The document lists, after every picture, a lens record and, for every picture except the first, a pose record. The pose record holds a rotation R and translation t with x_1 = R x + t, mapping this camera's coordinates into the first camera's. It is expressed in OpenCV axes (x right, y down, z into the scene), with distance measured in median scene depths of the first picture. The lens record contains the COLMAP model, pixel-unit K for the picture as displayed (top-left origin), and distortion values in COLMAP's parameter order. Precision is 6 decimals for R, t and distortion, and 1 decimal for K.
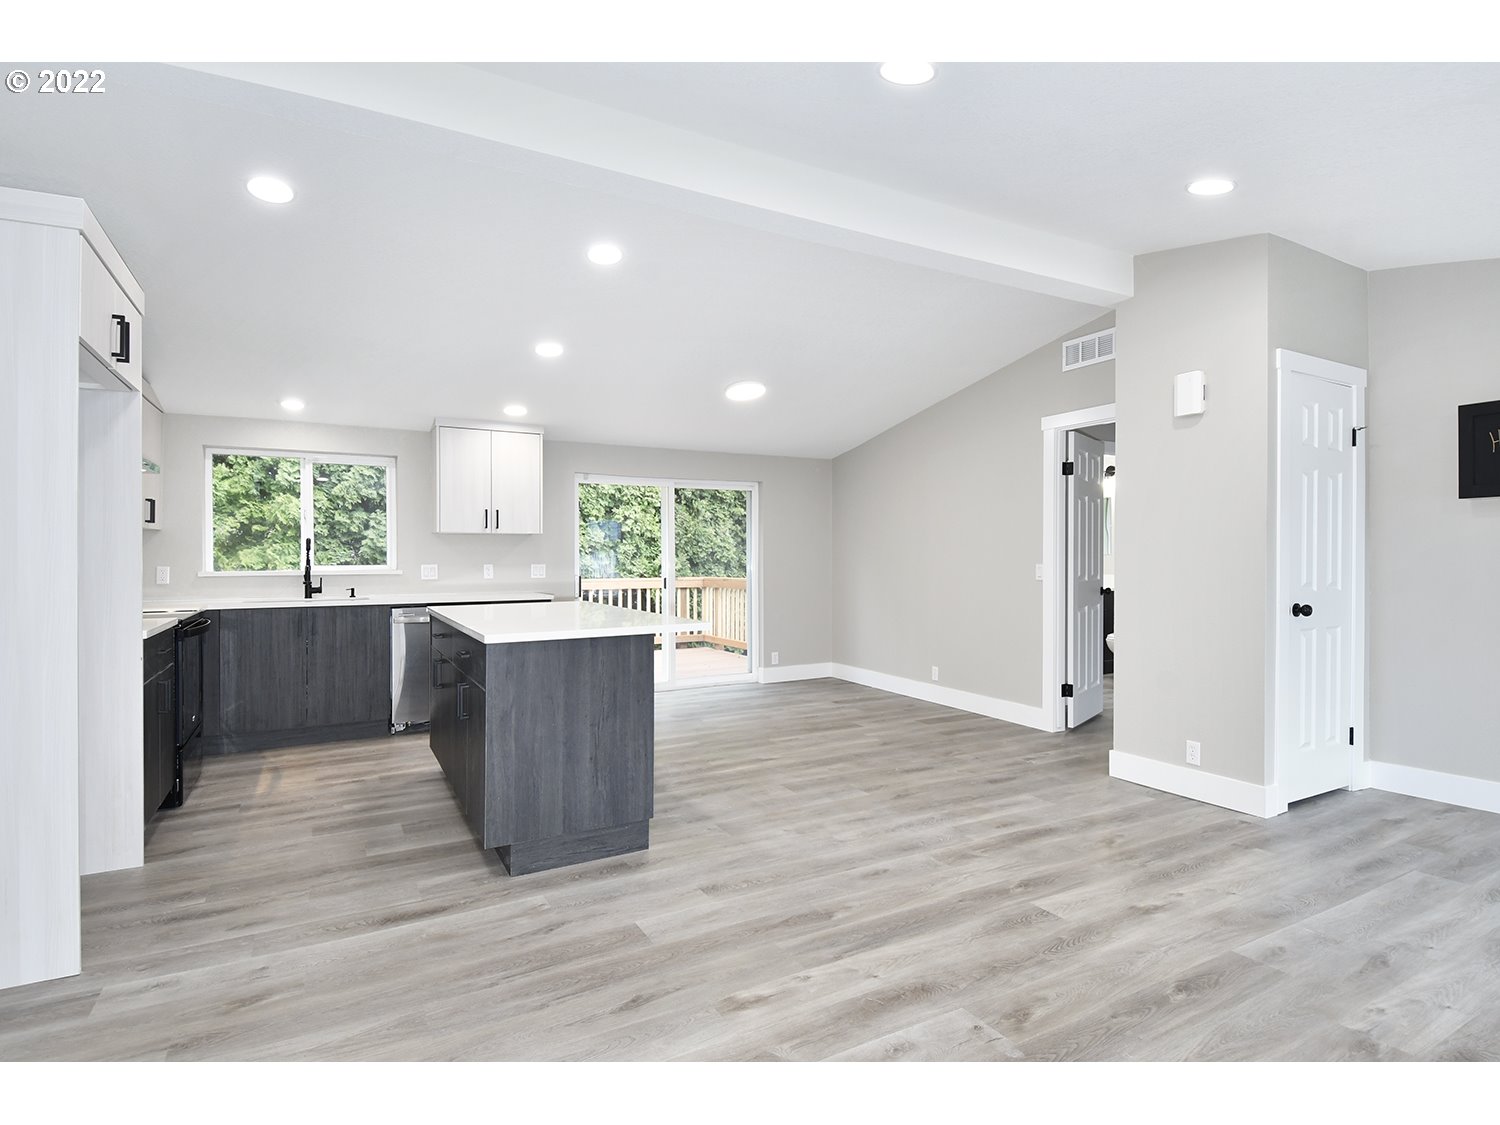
lens RADIAL K [[785.5, 0, 765.5], [0, 785.5, 563.7], [0, 0, 1]] dist [0.027334, -0.030130]
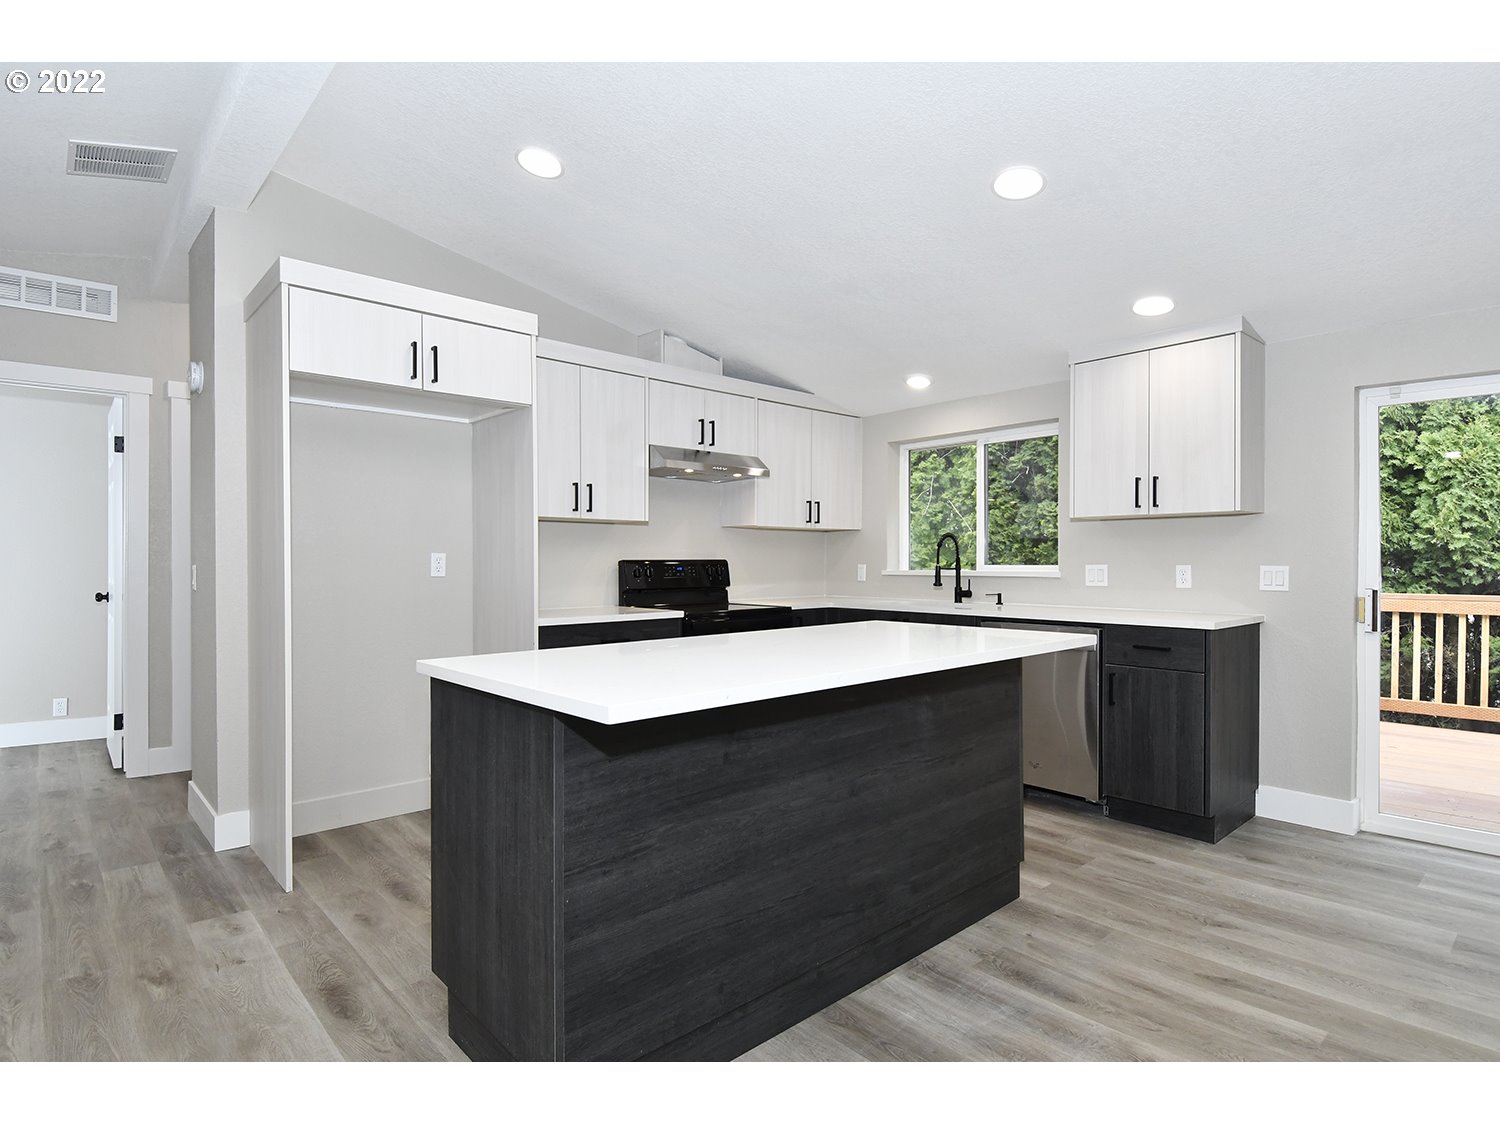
lens RADIAL K [[785.5, 0, 746.4], [0, 785.5, 567.7], [0, 0, 1]] dist [0.027334, -0.030130]
pose [[0.225009, 0.008625, -0.974318, 0.341745], [-0.008396, 0.999941, 0.006913, 0.003427], [0.974320, 0.006625, 0.225068, 1.012343]]
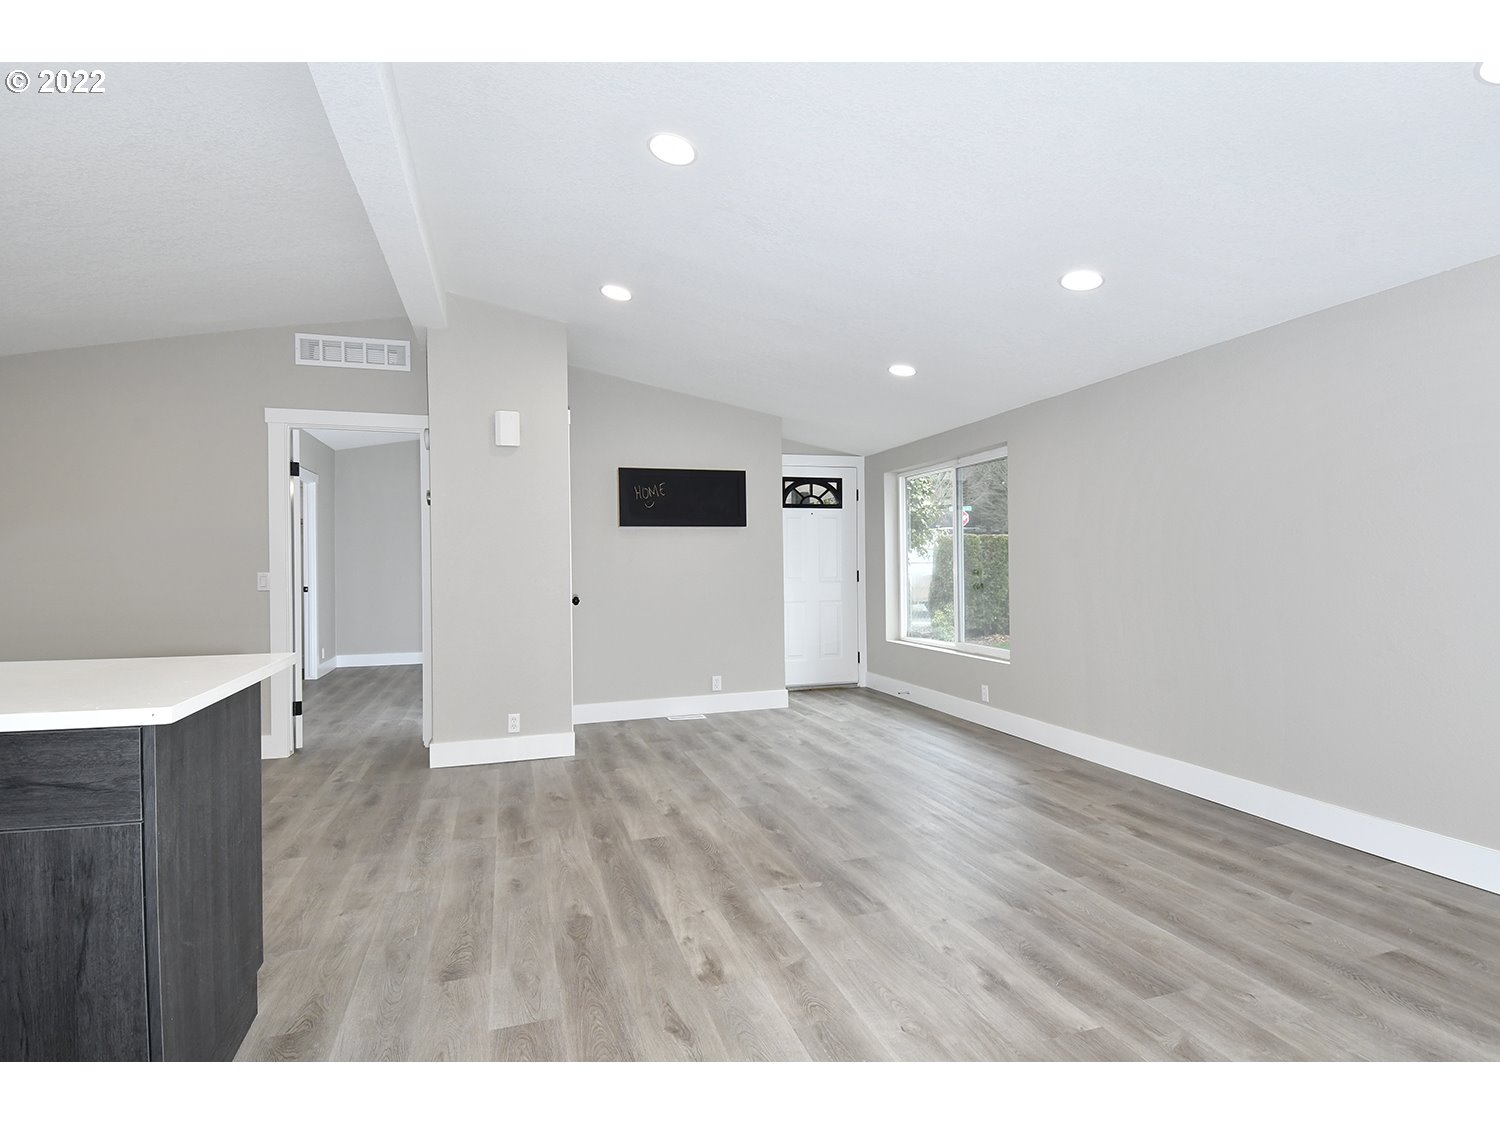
lens RADIAL K [[785.5, 0, 768.5], [0, 785.5, 557.3], [0, 0, 1]] dist [0.027334, -0.030130]
pose [[0.187076, 0.006295, 0.982325, -0.714499], [0.012549, 0.999883, -0.008798, -0.001155], [-0.982265, 0.013973, 0.186975, 0.469617]]
